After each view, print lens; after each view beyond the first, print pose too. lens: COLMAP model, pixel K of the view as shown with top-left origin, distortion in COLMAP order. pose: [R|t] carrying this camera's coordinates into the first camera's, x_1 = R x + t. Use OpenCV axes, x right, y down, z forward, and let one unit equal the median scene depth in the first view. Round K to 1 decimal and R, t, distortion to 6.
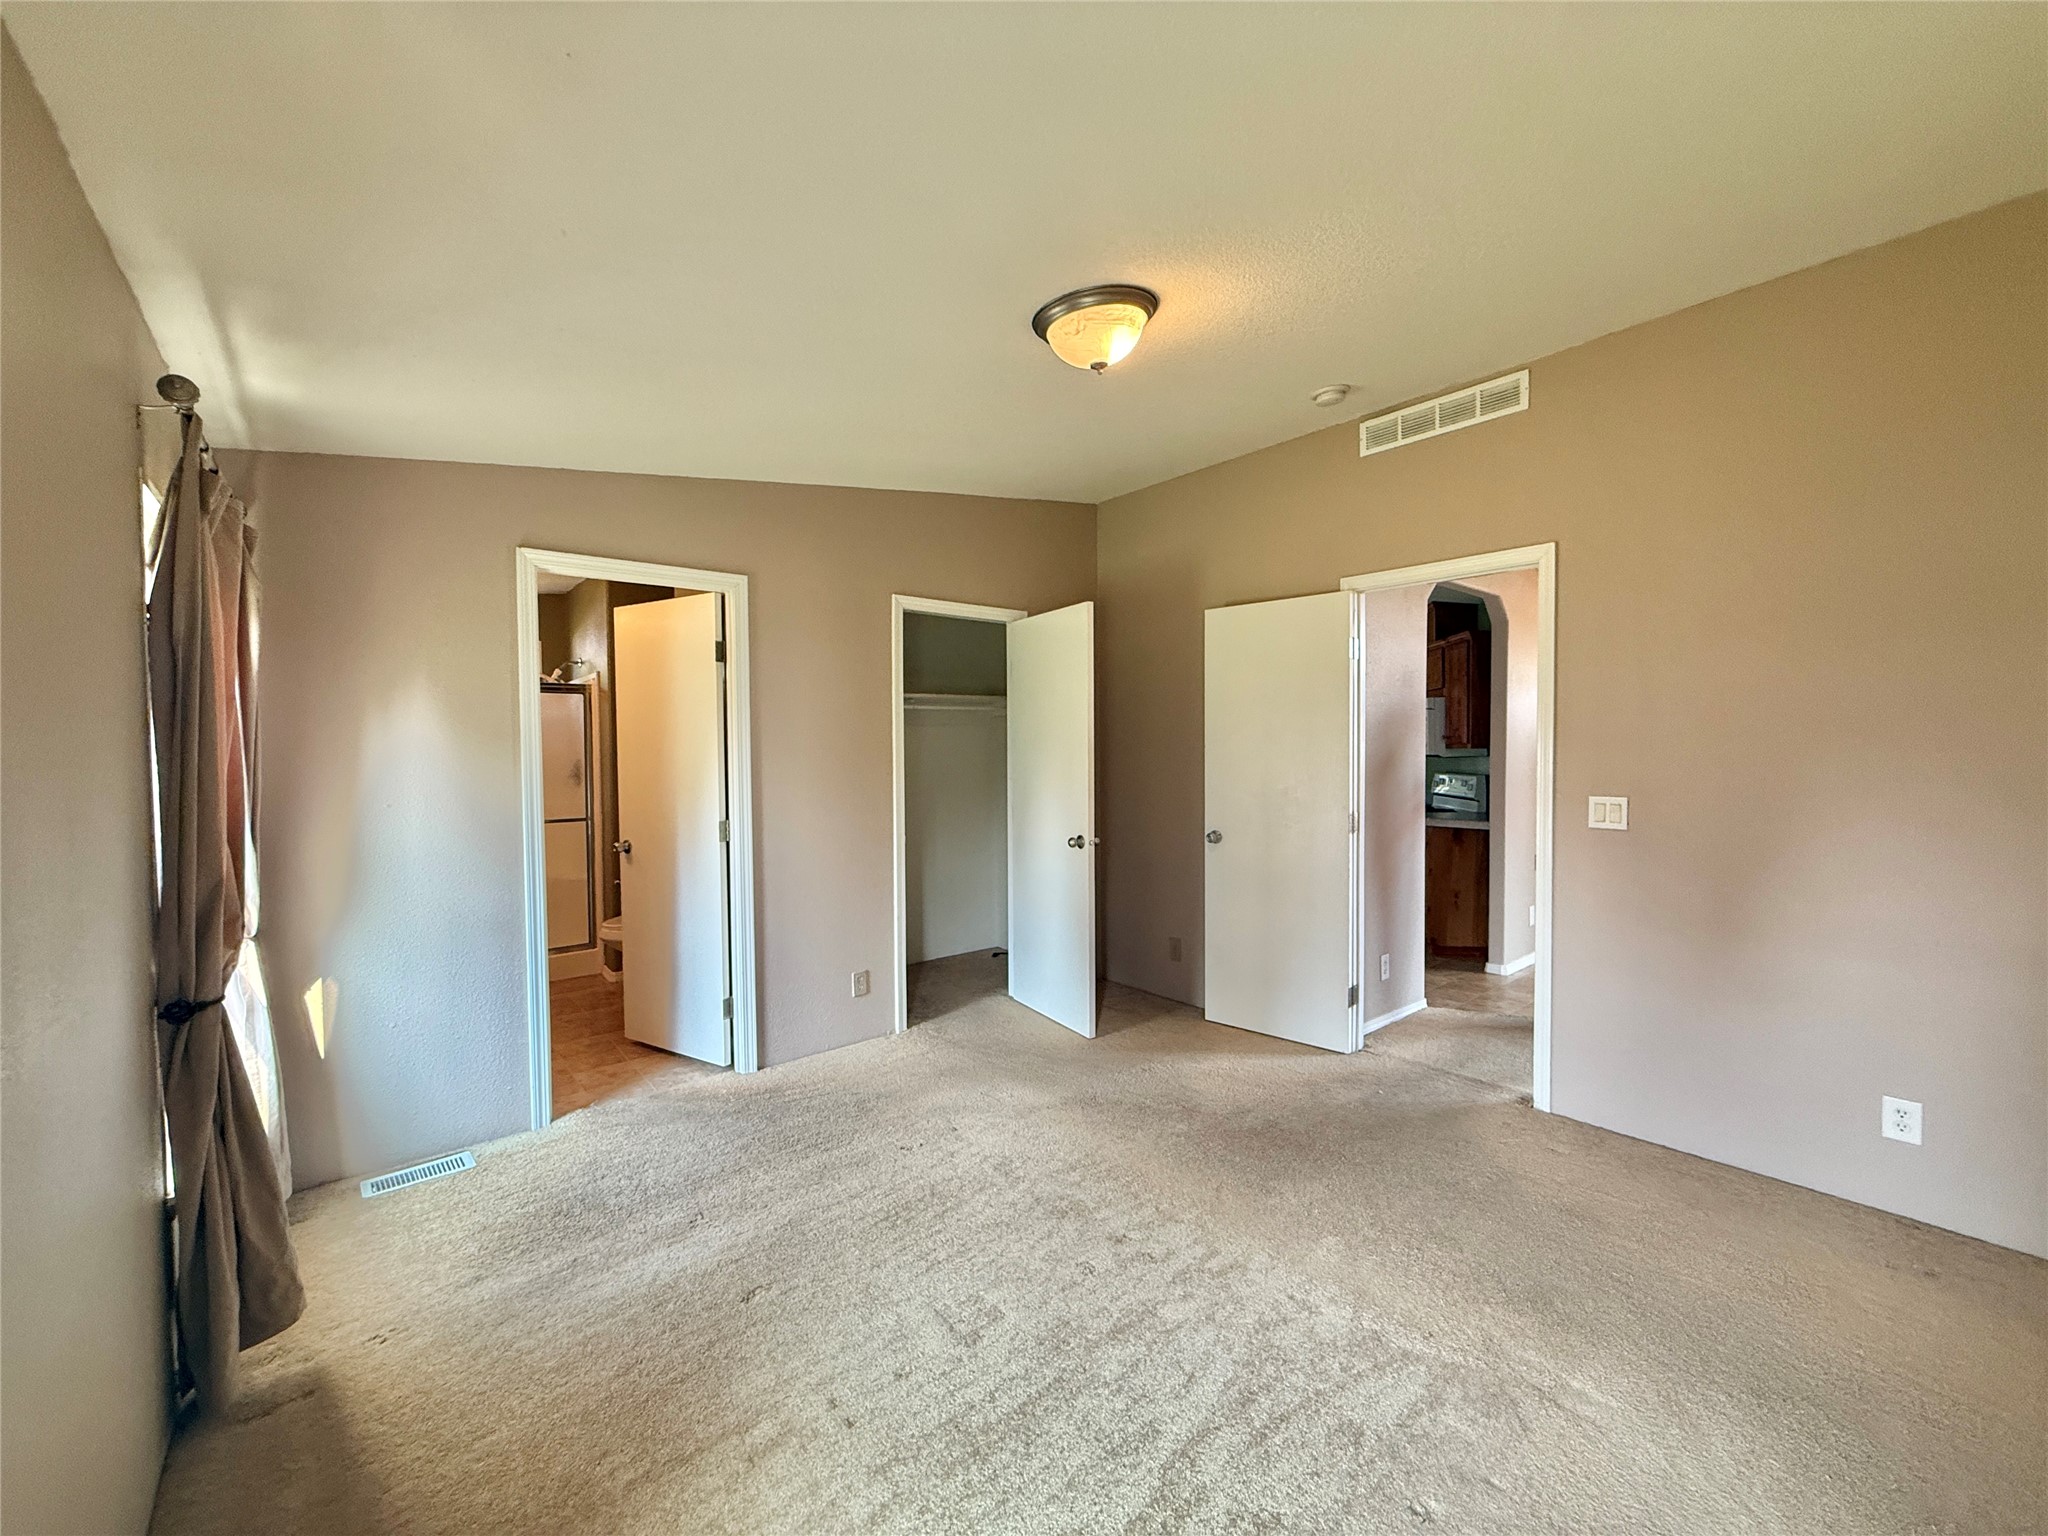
lens RADIAL K [[814.8, 0, 1027.0], [0, 814.8, 770.6], [0, 0, 1]] dist [-0.000562, 0.000111]
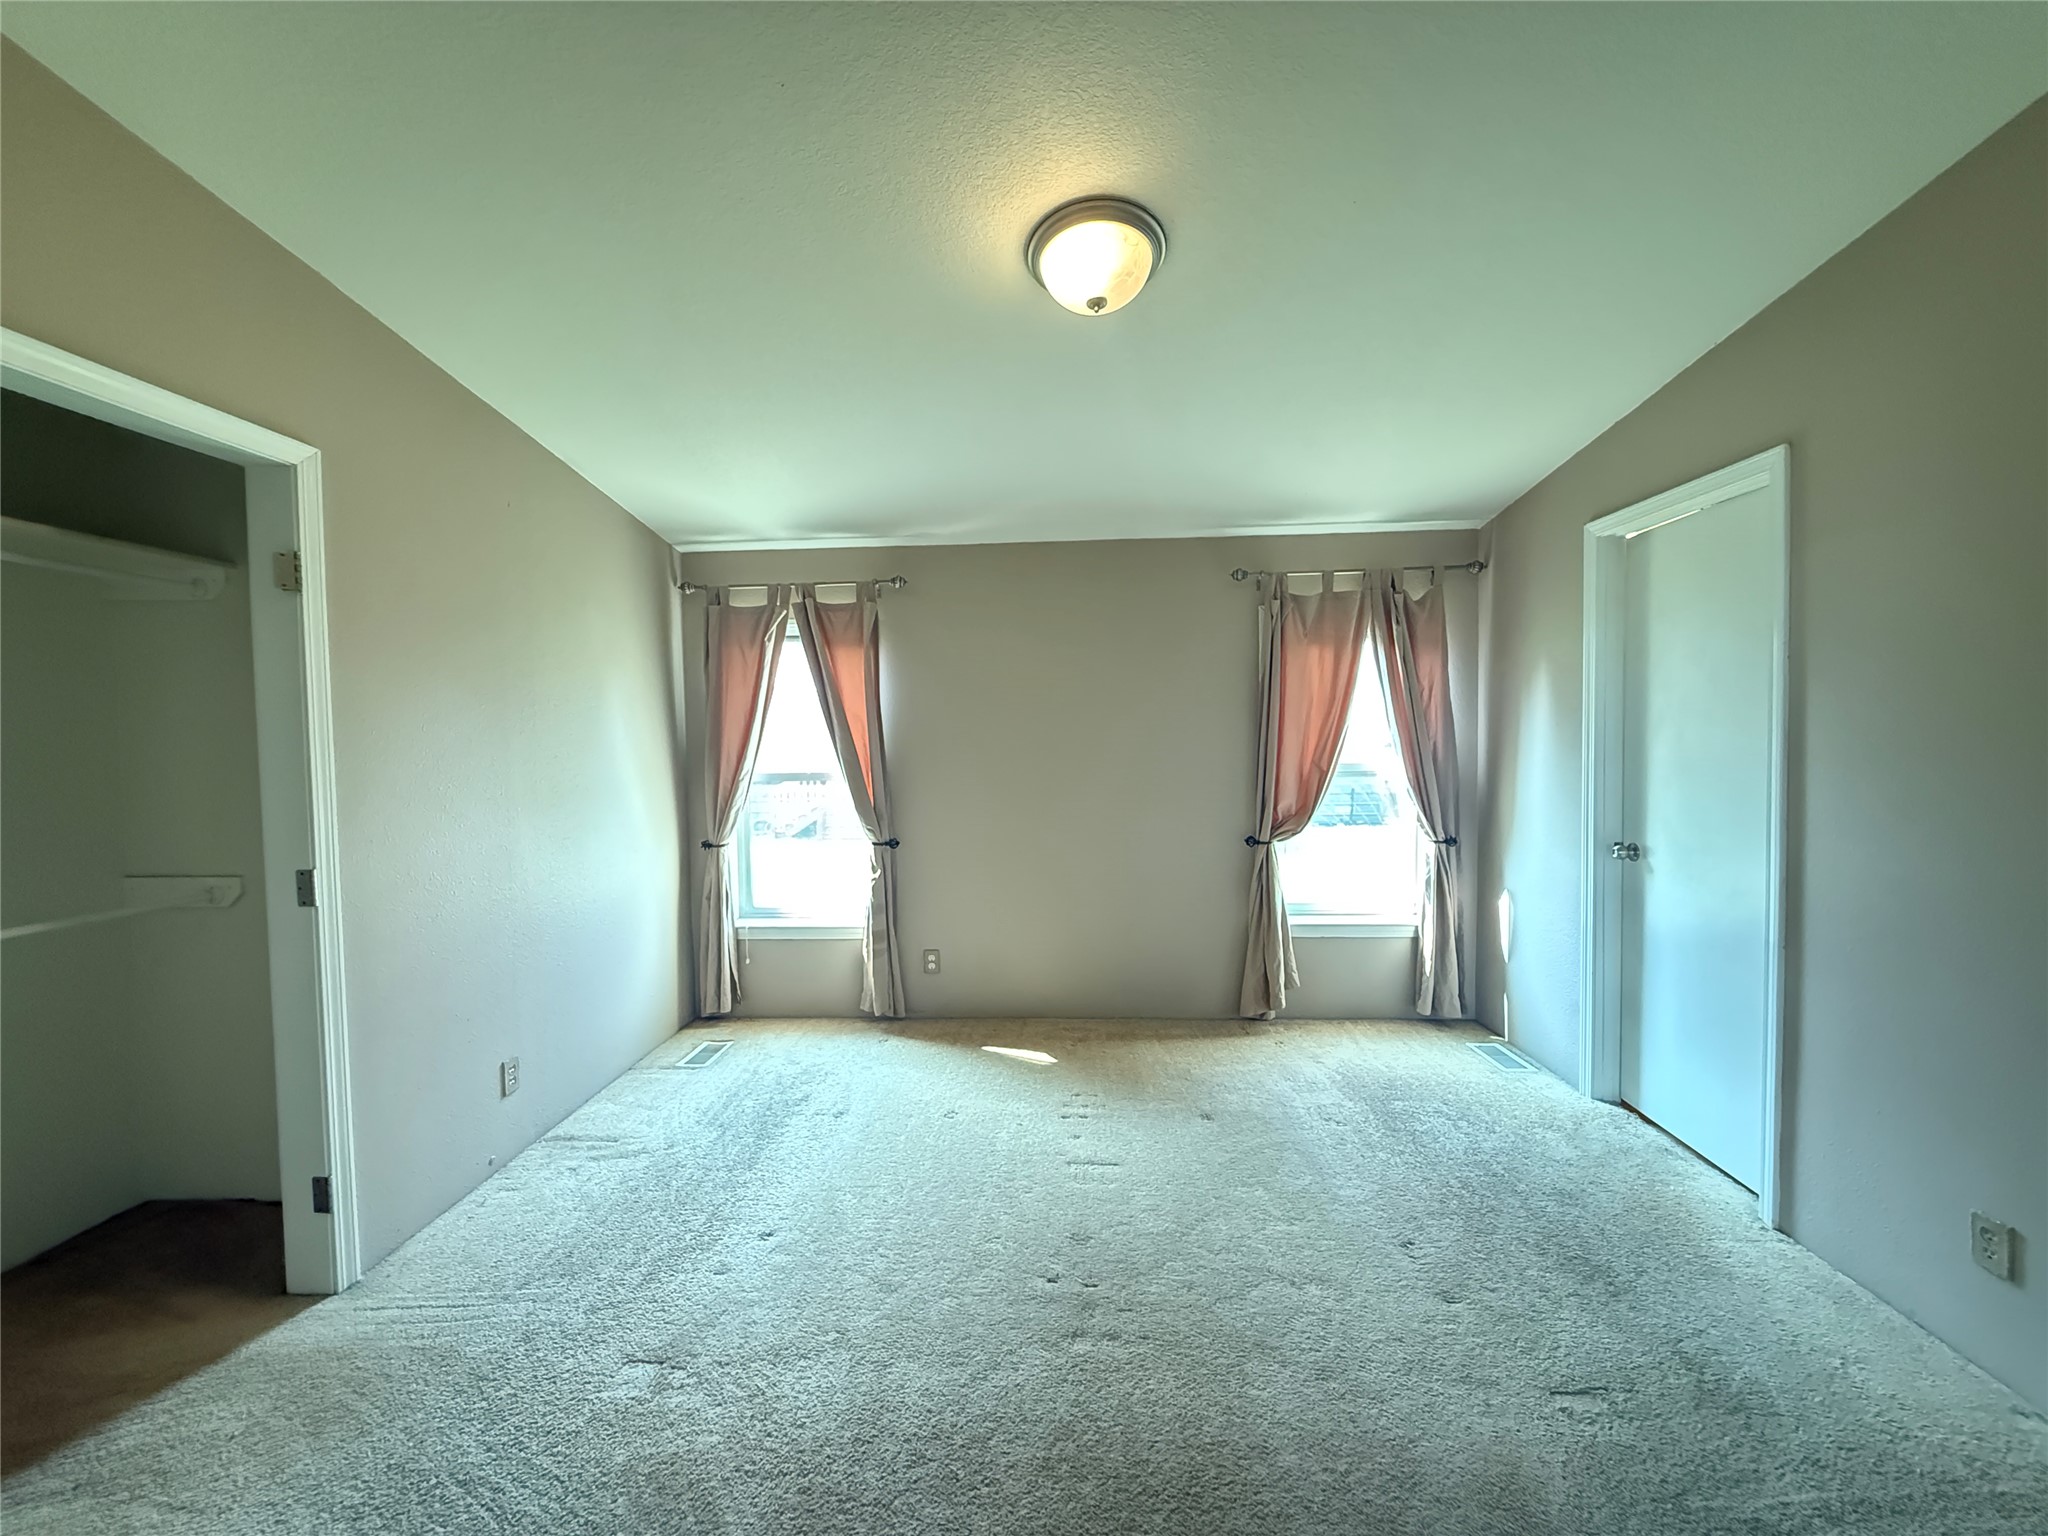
lens RADIAL K [[816.8, 0, 1019.7], [0, 816.8, 770.0], [0, 0, 1]] dist [-0.000744, 0.000450]
pose [[-0.681026, 0.051132, -0.730472, 0.562937], [0.000243, 0.997575, 0.069601, -0.035092], [0.732259, 0.047222, -0.679387, 1.074100]]
